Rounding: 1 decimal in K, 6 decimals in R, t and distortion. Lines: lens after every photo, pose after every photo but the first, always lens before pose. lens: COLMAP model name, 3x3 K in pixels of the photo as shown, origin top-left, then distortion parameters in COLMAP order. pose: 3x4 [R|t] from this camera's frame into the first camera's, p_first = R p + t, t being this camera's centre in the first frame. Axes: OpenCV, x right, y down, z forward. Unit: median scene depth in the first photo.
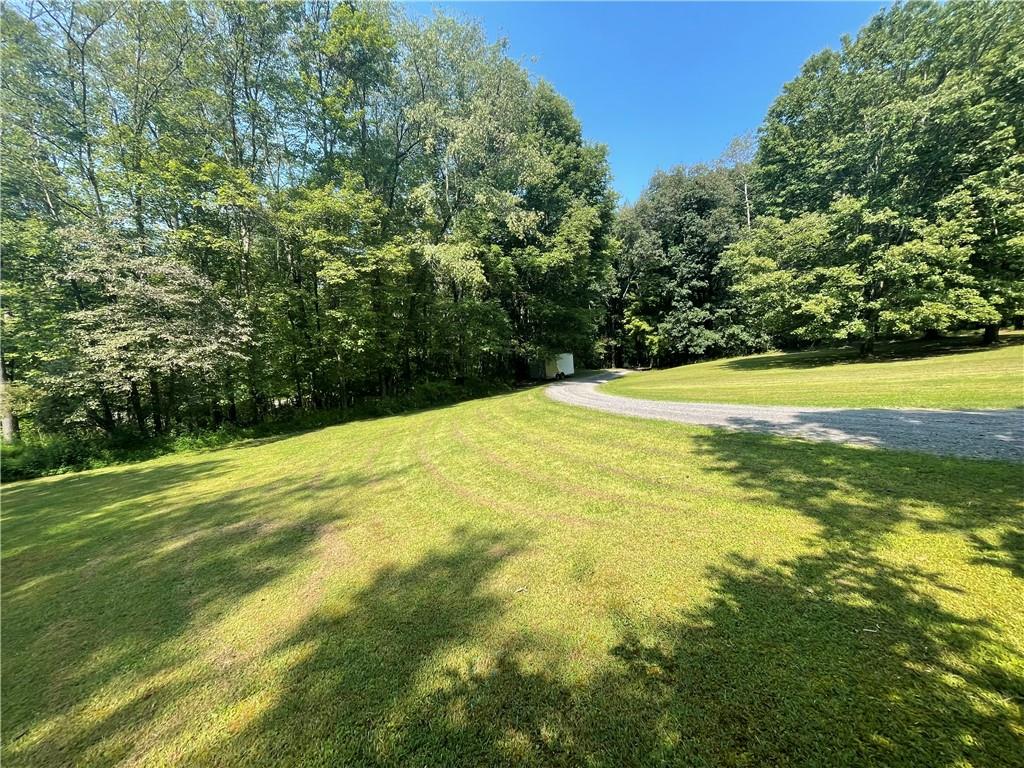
lens RADIAL K [[421.1, 0, 512.0], [0, 421.1, 384.0], [0, 0, 1]] dist [0.000121, -0.000127]
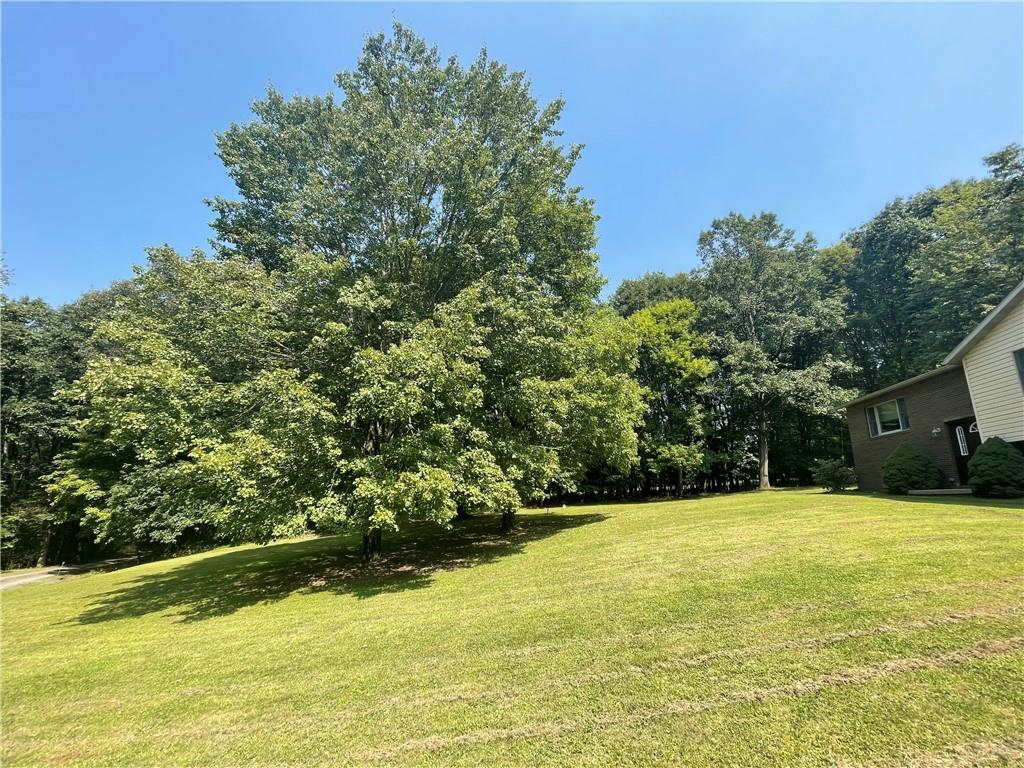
lens RADIAL K [[421.1, 0, 512.0], [0, 421.1, 384.0], [0, 0, 1]] dist [0.000121, -0.000127]
pose [[0.654410, 0.237055, 0.718020, 0.647323], [0.056437, 0.931624, -0.359014, -0.095321], [-0.754031, 0.275465, 0.596286, 0.575488]]
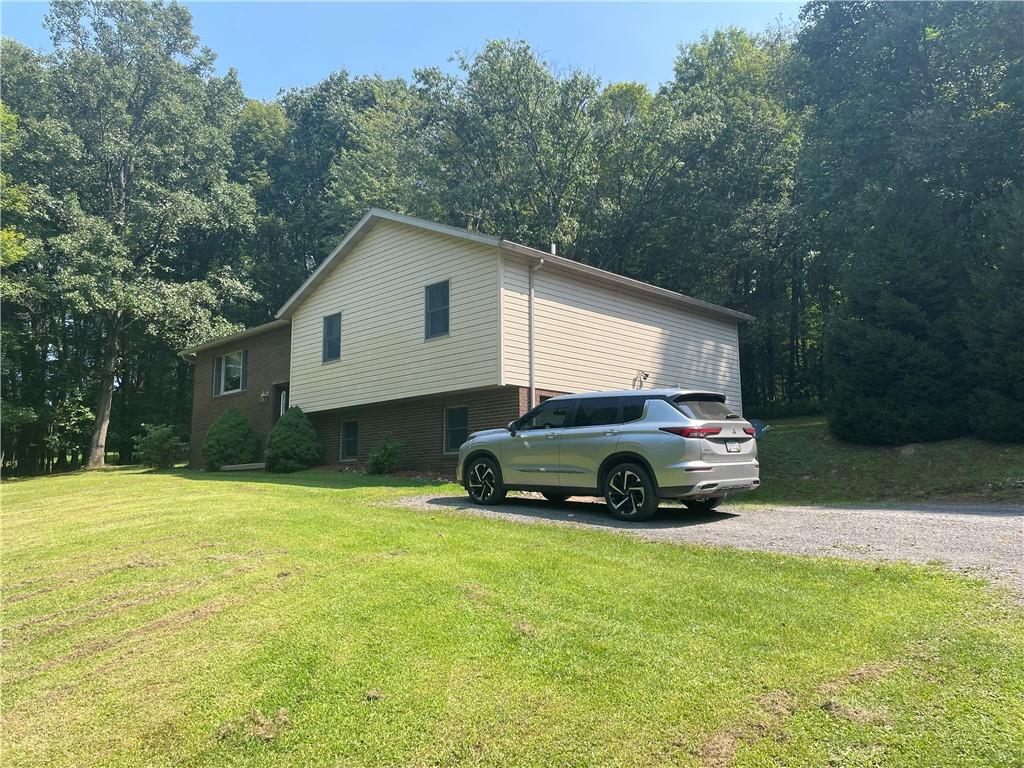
lens RADIAL K [[781.5, 0, 512.0], [0, 781.5, 384.0], [0, 0, 1]] dist [0.042598, -0.066977]
pose [[-0.255198, 0.156237, 0.954182, 0.567100], [0.152793, 0.980975, -0.119760, -0.078895], [-0.954740, 0.115230, -0.274215, 0.500901]]
